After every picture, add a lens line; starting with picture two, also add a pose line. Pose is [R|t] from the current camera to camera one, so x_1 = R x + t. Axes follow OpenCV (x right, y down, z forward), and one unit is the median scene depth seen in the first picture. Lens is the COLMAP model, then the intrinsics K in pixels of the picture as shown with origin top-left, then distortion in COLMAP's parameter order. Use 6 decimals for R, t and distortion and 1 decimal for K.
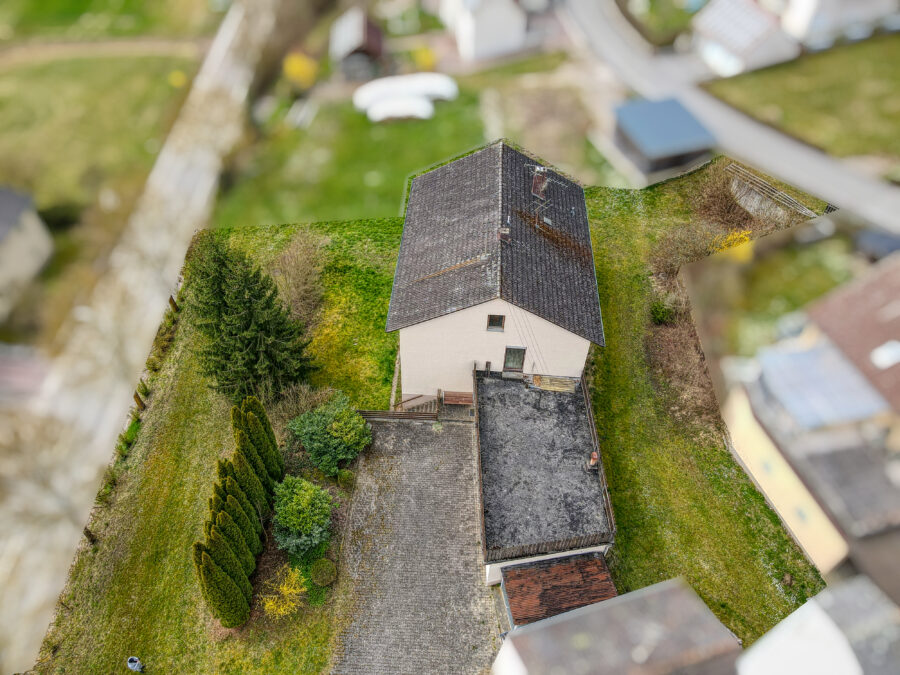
lens RADIAL K [[656.6, 0, 448.4], [0, 656.6, 336.5], [0, 0, 1]] dist [0.004385, 0.008001]
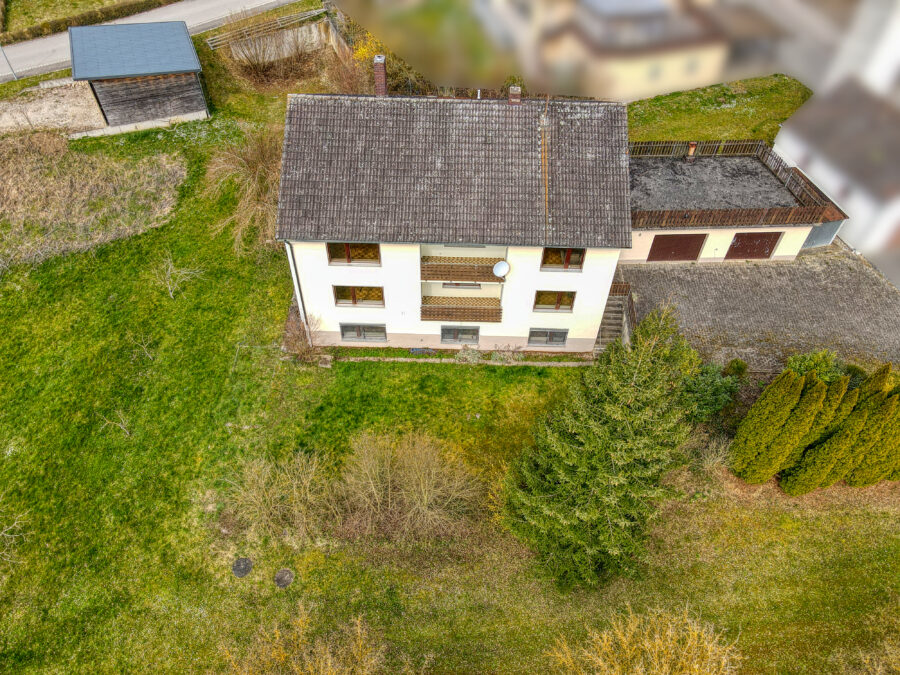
lens RADIAL K [[656.6, 0, 443.1], [0, 656.6, 336.2], [0, 0, 1]] dist [0.004385, 0.008001]
pose [[-0.041401, -0.765652, 0.641922, -0.677243], [0.717839, 0.424094, 0.552134, -0.560756], [-0.694978, 0.483655, 0.532056, 0.822064]]
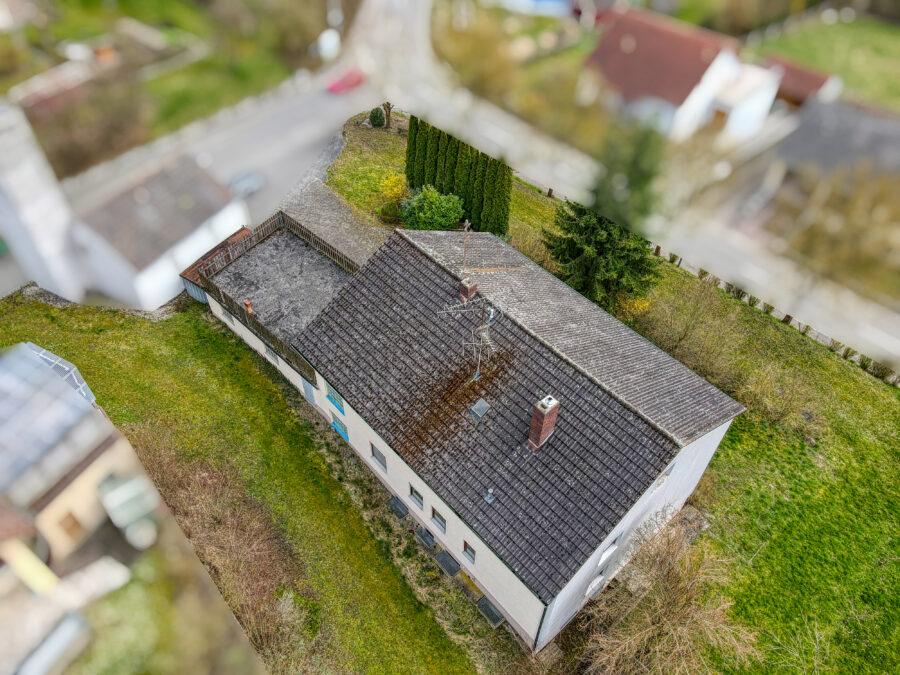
lens RADIAL K [[656.6, 0, 446.4], [0, 656.6, 337.8], [0, 0, 1]] dist [0.004385, 0.008001]
pose [[-0.702728, 0.494002, -0.511991, 0.521754], [-0.542502, 0.093514, 0.834833, -0.771182], [0.460288, 0.864417, 0.202282, 0.939408]]
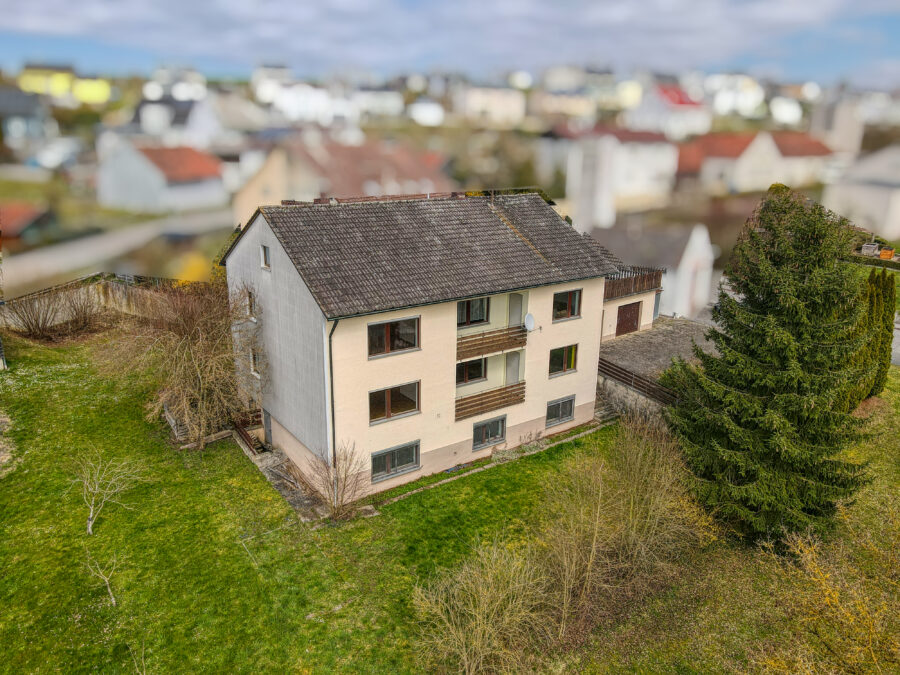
lens RADIAL K [[656.6, 0, 451.1], [0, 656.6, 340.1], [0, 0, 1]] dist [0.004385, 0.008001]
pose [[-0.633678, -0.256751, 0.729747, -0.620075], [0.544896, 0.521463, 0.656631, -0.661829], [-0.549127, 0.813729, -0.190538, 1.398745]]
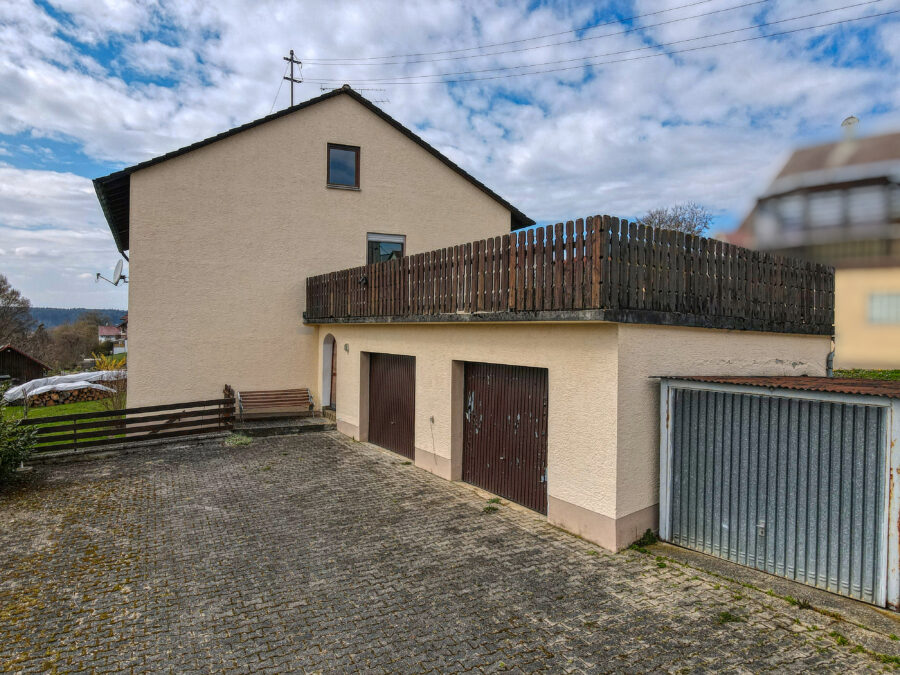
lens RADIAL K [[656.6, 0, 449.6], [0, 656.6, 338.9], [0, 0, 1]] dist [0.004385, 0.008001]
pose [[0.882949, -0.022008, 0.468953, -0.096308], [0.347861, 0.701472, -0.622036, 0.421342], [-0.315268, 0.712357, 0.627020, 0.761068]]
